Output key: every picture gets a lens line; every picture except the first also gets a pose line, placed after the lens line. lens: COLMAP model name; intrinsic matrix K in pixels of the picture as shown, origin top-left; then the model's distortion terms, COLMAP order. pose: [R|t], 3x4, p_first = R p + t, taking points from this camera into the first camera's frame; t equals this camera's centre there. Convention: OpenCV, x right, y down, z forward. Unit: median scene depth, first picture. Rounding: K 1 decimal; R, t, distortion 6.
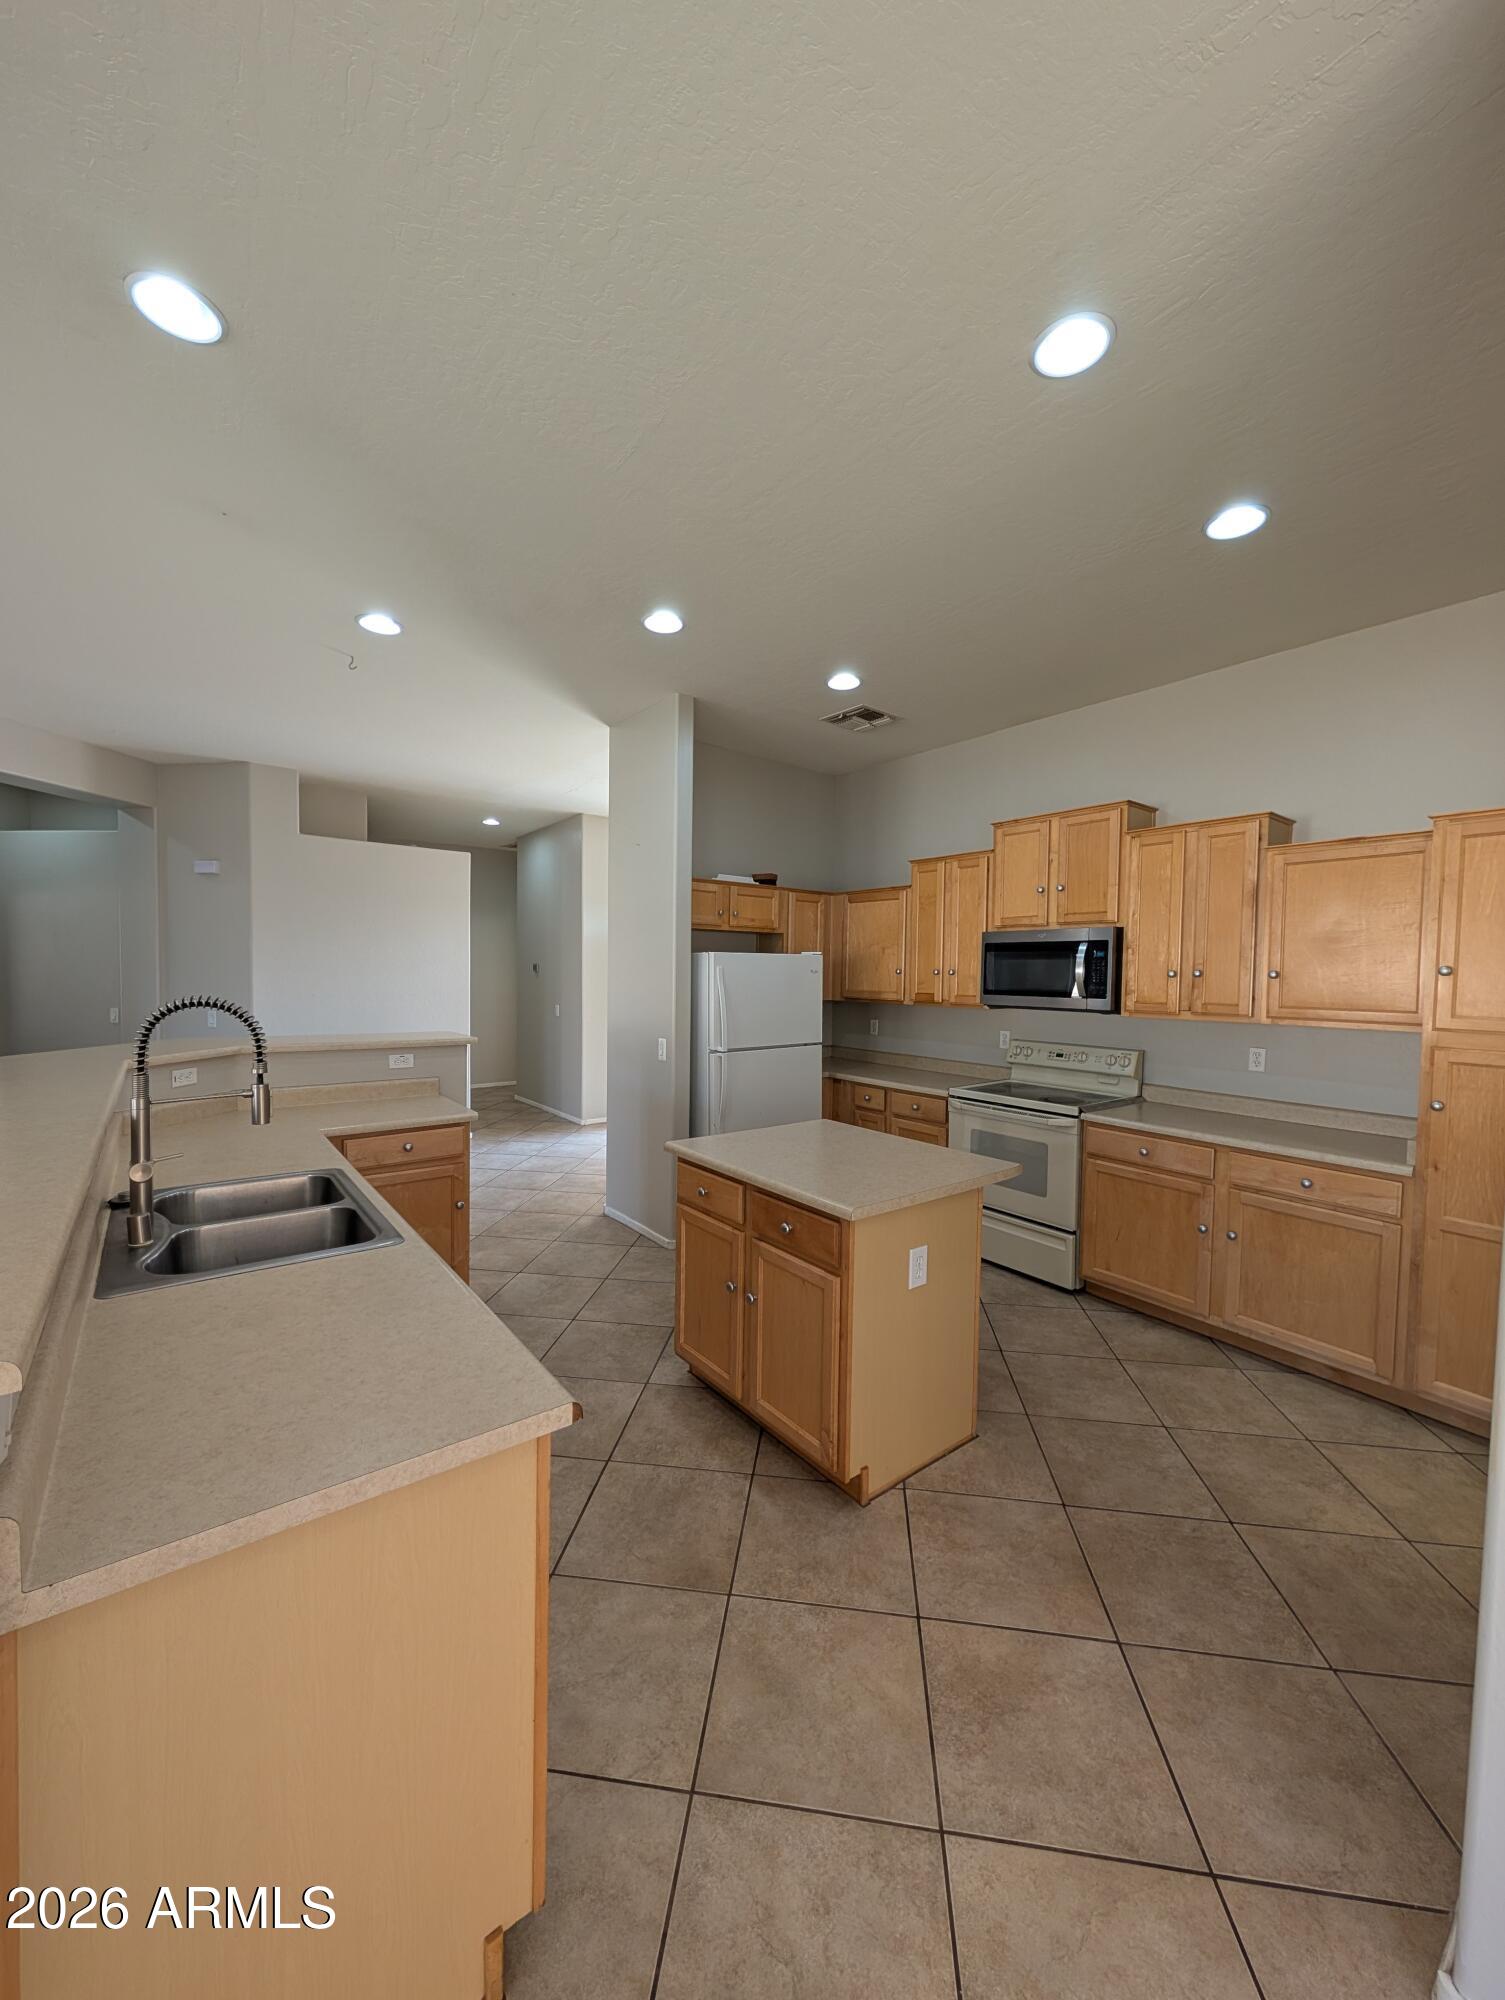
lens RADIAL K [[770.2, 0, 752.5], [0, 770.2, 1000.0], [0, 0, 1]] dist [0.000153, -0.000087]
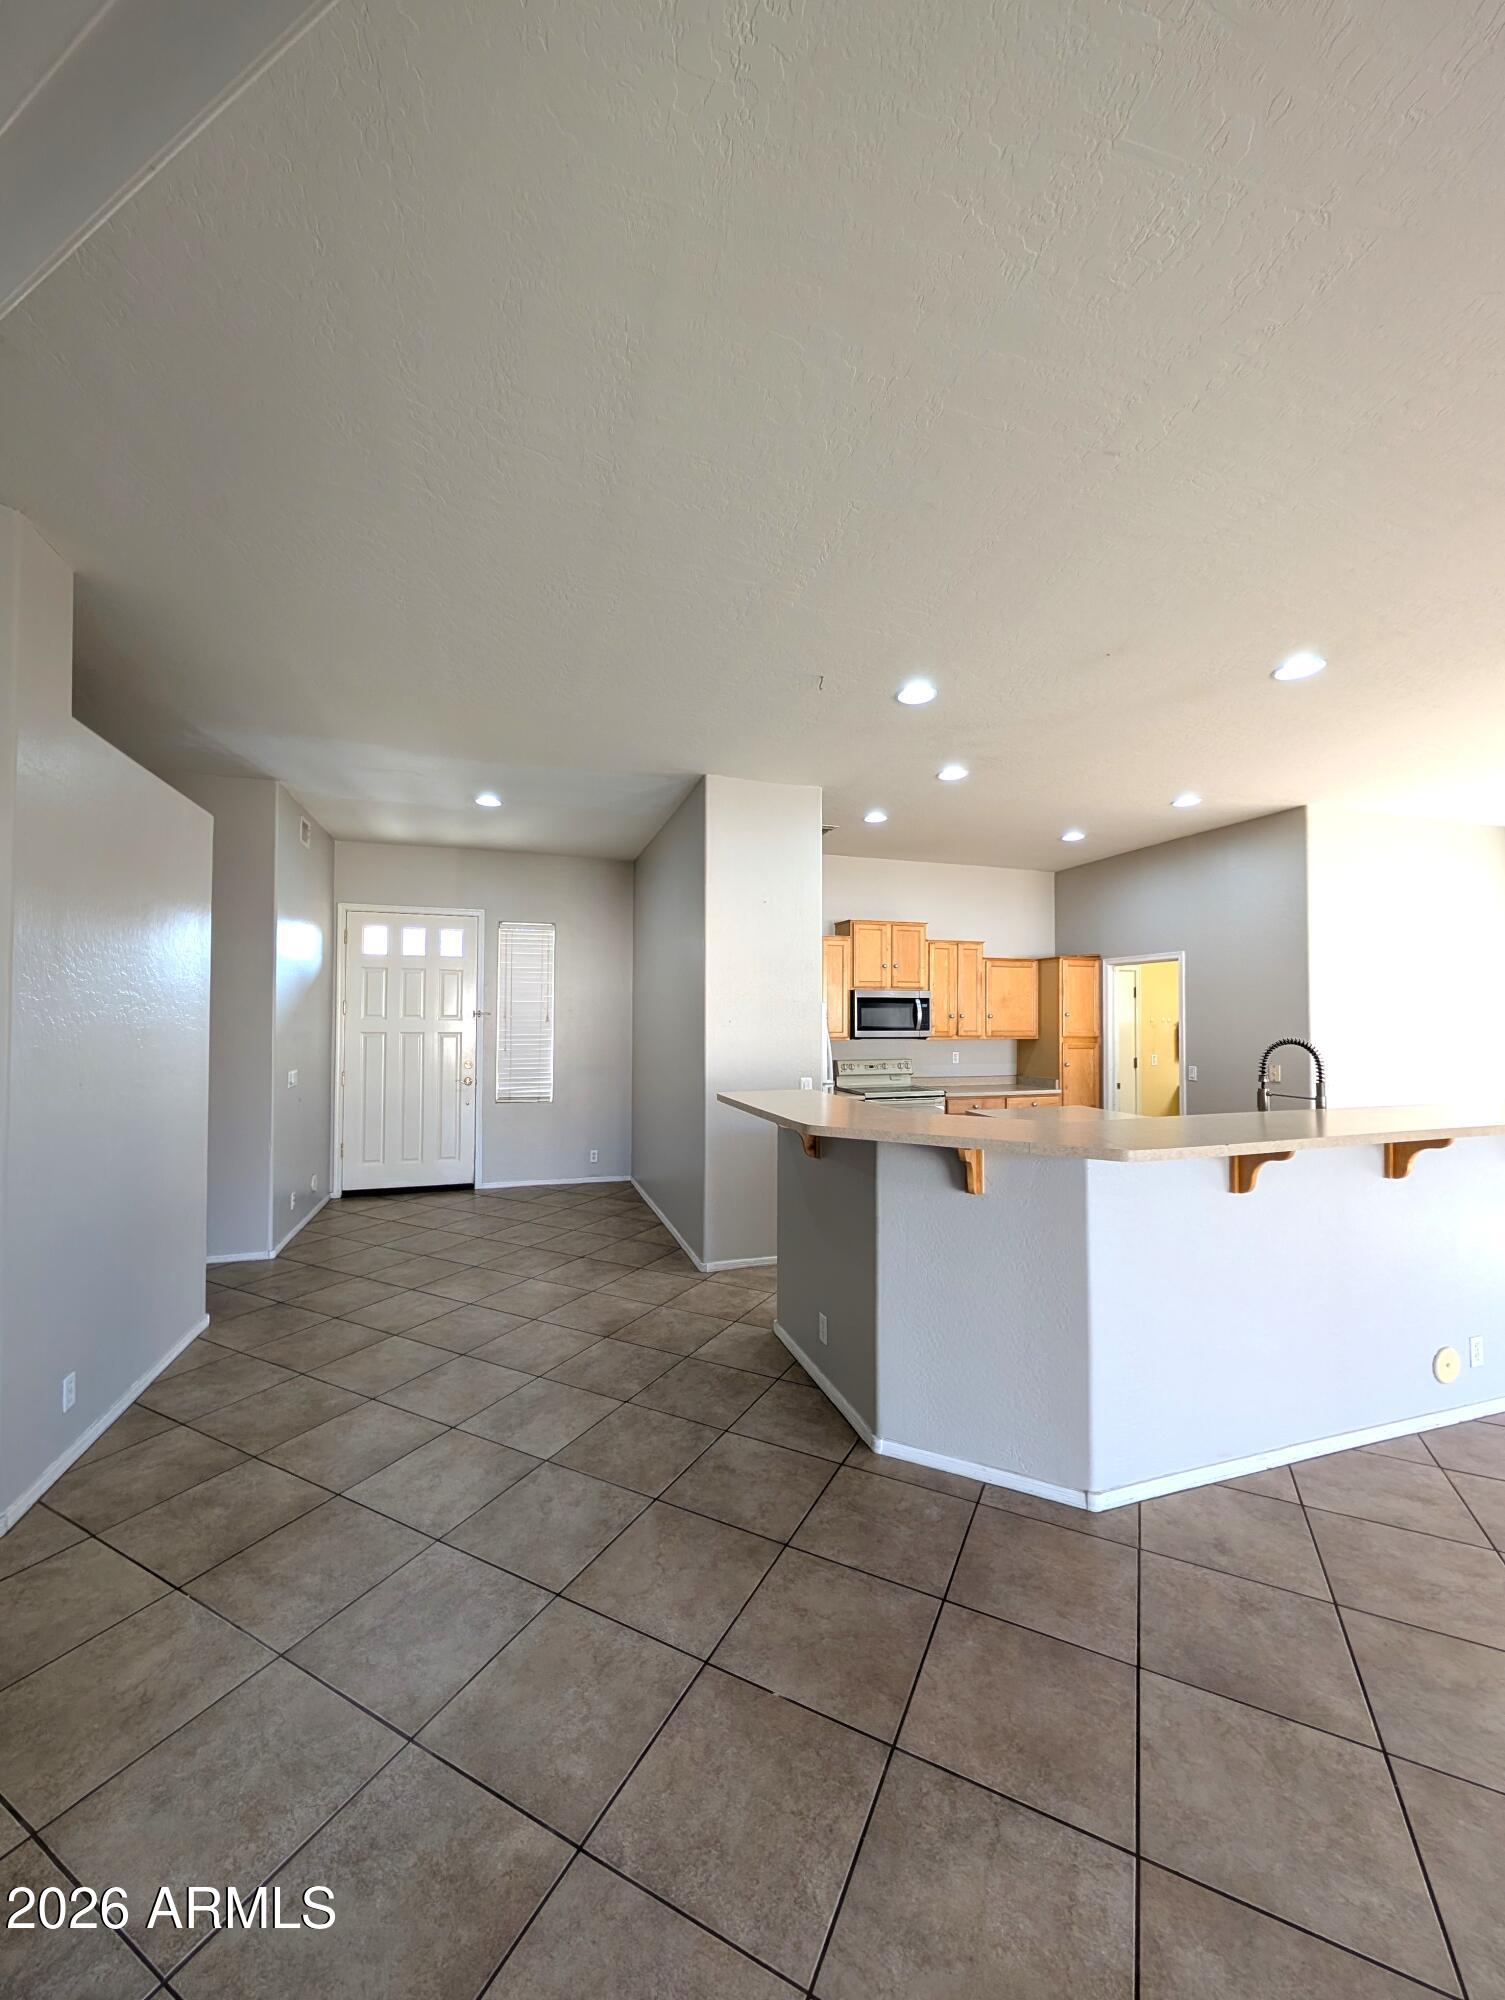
lens RADIAL K [[757.6, 0, 737.8], [0, 757.6, 999.9], [0, 0, 1]] dist [0.000175, 0.000074]
pose [[0.345445, 0.010683, 0.938378, -1.901482], [0.037851, 0.998963, -0.025307, -0.063296], [-0.937675, 0.044261, 0.344682, 1.109236]]
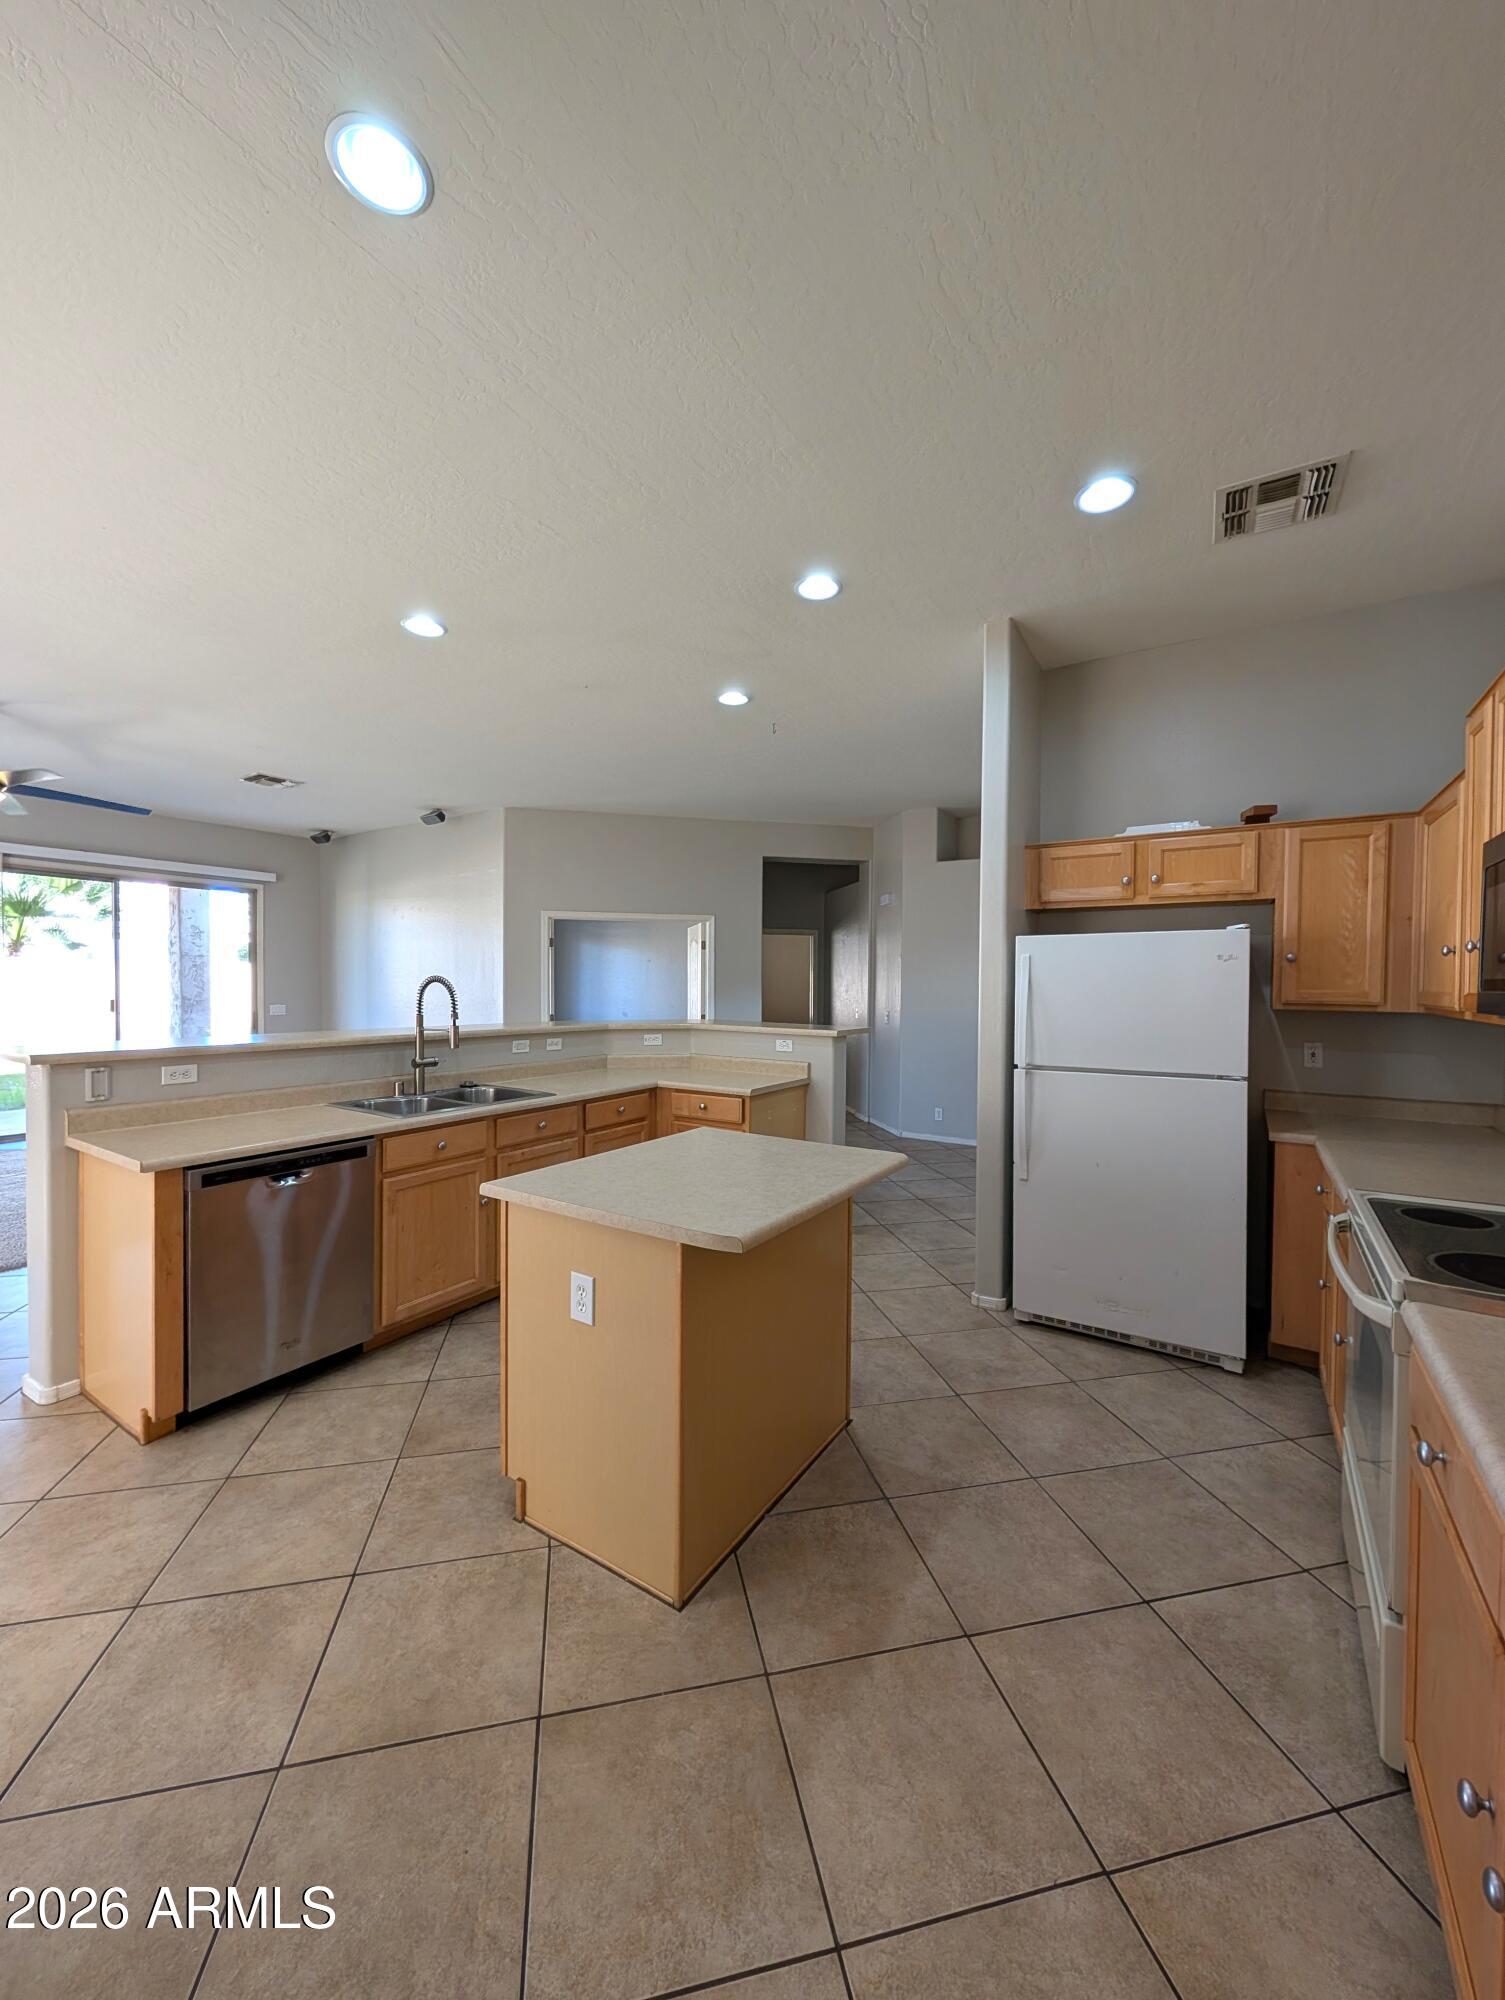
lens RADIAL K [[757.6, 0, 737.8], [0, 757.6, 999.9], [0, 0, 1]] dist [0.000175, 0.000074]
pose [[0.320915, 0.006573, -0.947085, 0.897100], [-0.035196, 0.999368, -0.004990, 0.022577], [0.946454, 0.034935, 0.320943, 0.771508]]
